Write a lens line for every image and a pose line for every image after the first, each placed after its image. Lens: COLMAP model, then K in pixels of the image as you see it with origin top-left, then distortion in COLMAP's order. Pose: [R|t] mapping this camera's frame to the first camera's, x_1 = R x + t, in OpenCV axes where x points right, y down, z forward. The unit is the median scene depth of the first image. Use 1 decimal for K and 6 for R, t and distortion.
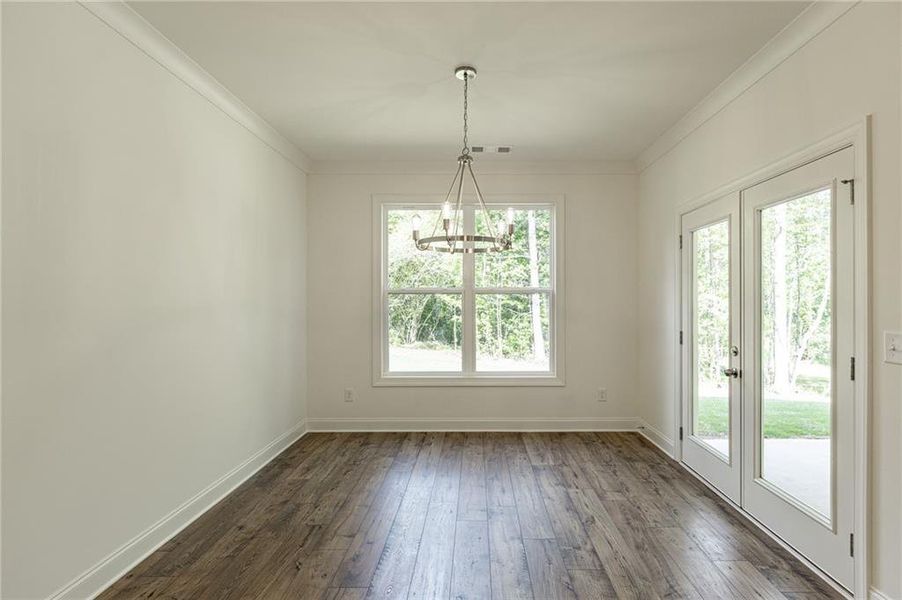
lens RADIAL K [[434.0, 0, 465.5], [0, 434.0, 301.2], [0, 0, 1]] dist [-0.007831, 0.000338]
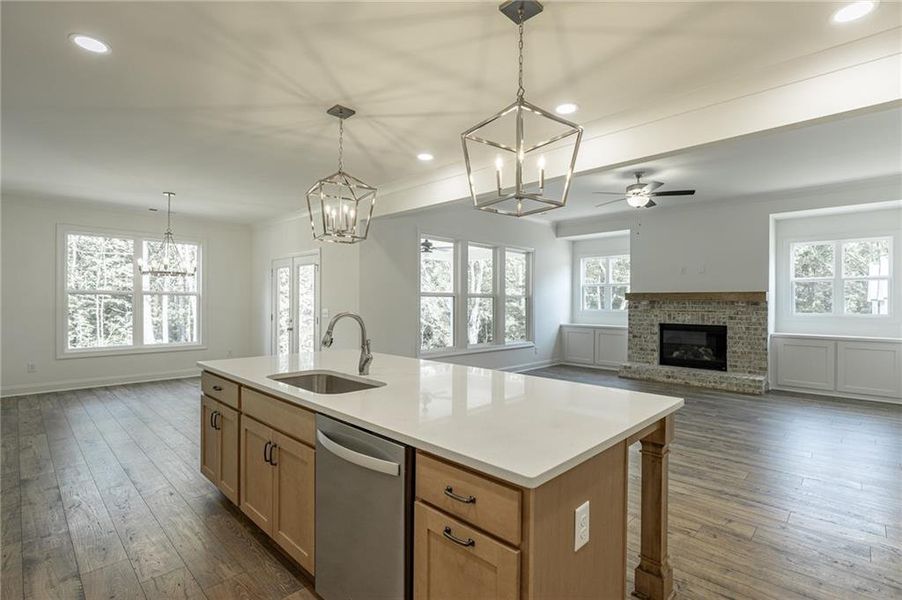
lens RADIAL K [[415.2, 0, 456.2], [0, 415.2, 305.4], [0, 0, 1]] dist [-0.005207, 0.000623]
pose [[0.672811, -0.001206, 0.739813, -0.120907], [-0.007248, 0.999940, 0.008221, 0.000493], [-0.739779, -0.010894, 0.672762, -0.313722]]
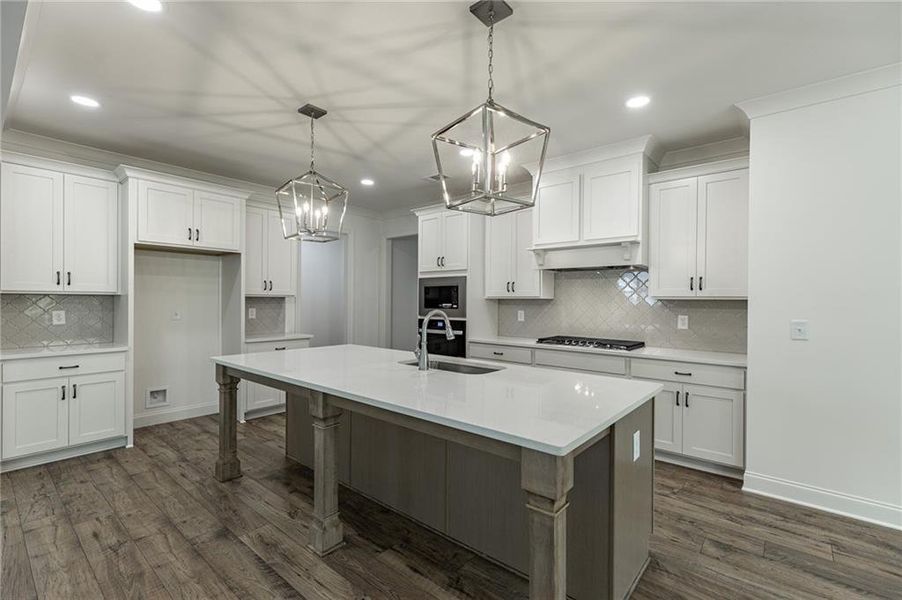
lens RADIAL K [[402.5, 0, 457.0], [0, 402.5, 301.6], [0, 0, 1]] dist [0.006501, -0.001351]
pose [[-0.620829, -0.003667, -0.783937, 0.144622], [-0.010136, 0.999943, 0.003349, 0.000140], [0.783880, 0.010025, -0.620831, -0.009739]]
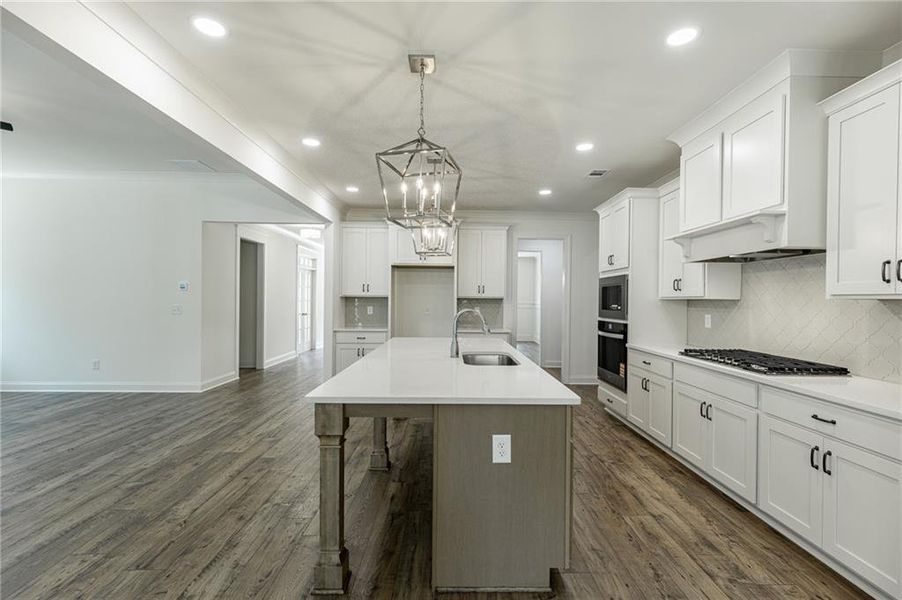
lens RADIAL K [[402.5, 0, 456.1], [0, 402.5, 301.7], [0, 0, 1]] dist [0.006501, -0.001351]
pose [[-0.999172, -0.011290, -0.039086, 0.004916], [-0.011578, 0.999907, 0.007172, -0.000156], [0.039001, 0.007618, -0.999210, 0.096384]]
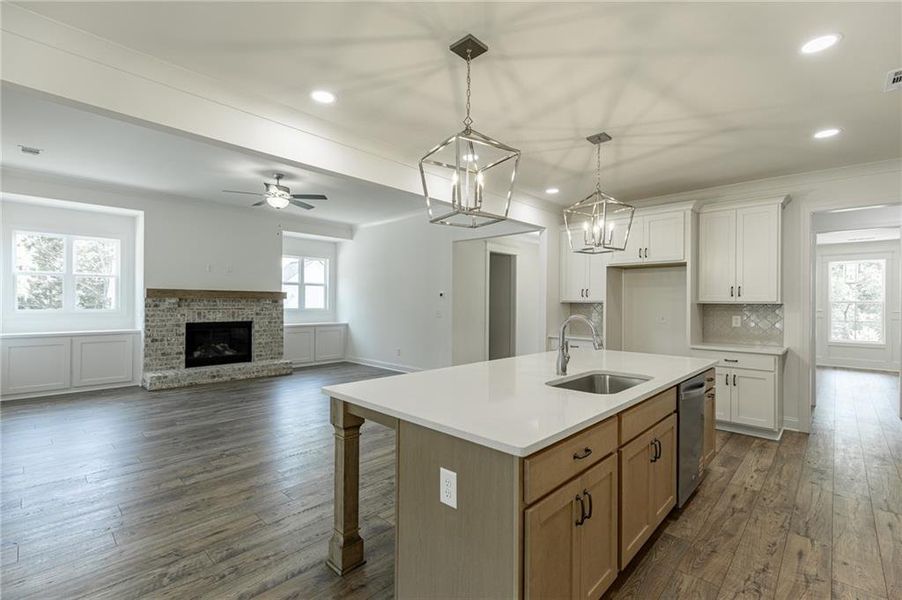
lens RADIAL K [[402.5, 0, 455.0], [0, 402.5, 302.2], [0, 0, 1]] dist [0.006501, -0.001351]
pose [[-0.741817, -0.004844, 0.670585, -0.099200], [-0.007650, 0.999970, -0.001240, -0.000248], [-0.670559, -0.006050, -0.741832, 0.037720]]
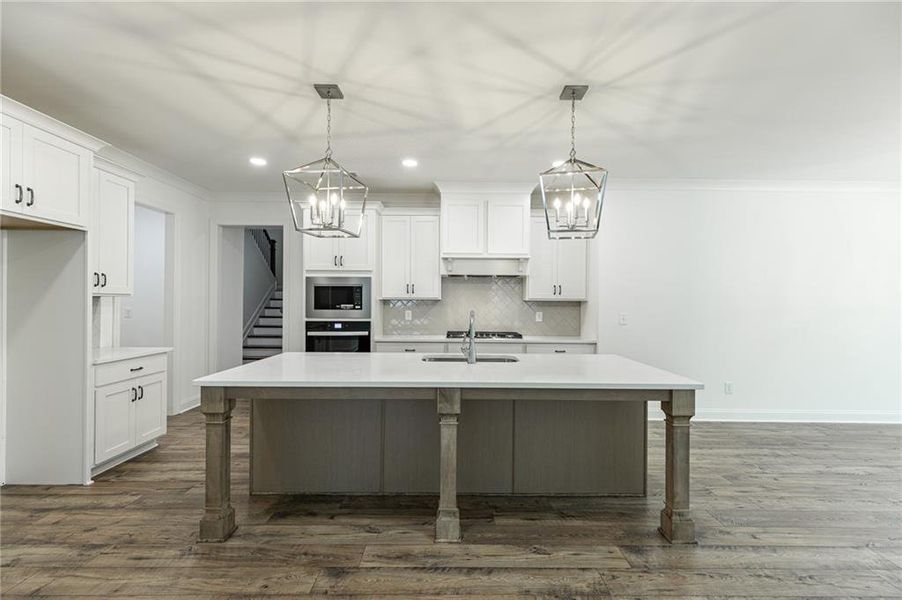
lens RADIAL K [[402.5, 0, 458.5], [0, 402.5, 301.1], [0, 0, 1]] dist [0.006501, -0.001351]
pose [[0.032960, -0.002288, -0.999454, 0.226864], [-0.009603, 0.999950, -0.002606, 0.000290], [0.999411, 0.009684, 0.032936, -0.163558]]
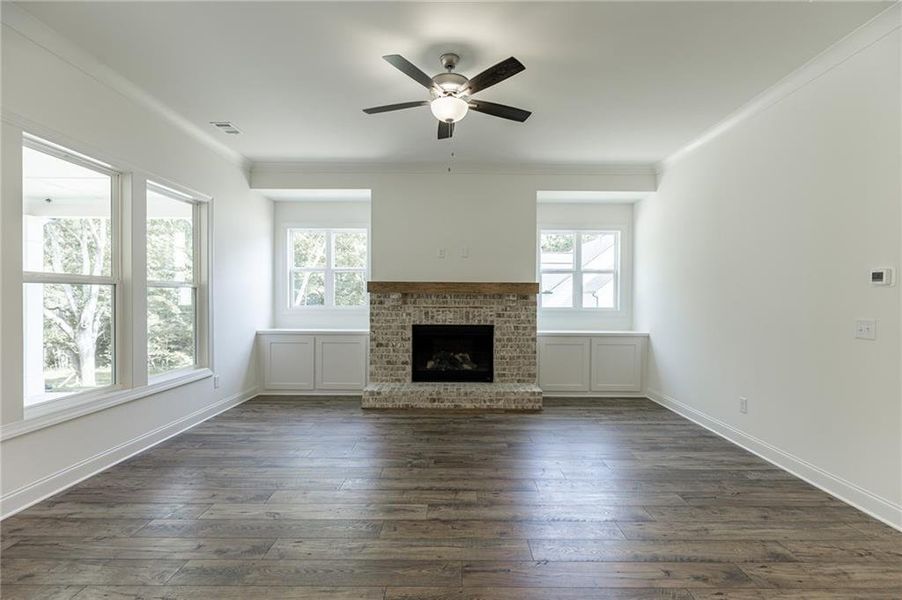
lens RADIAL K [[415.2, 0, 457.6], [0, 415.2, 301.6], [0, 0, 1]] dist [-0.005207, 0.000623]
pose [[-0.028762, -0.011047, 0.999525, 0.095793], [-0.006073, 0.999922, 0.010877, 0.000272], [-0.999568, -0.005757, -0.028827, -0.157803]]
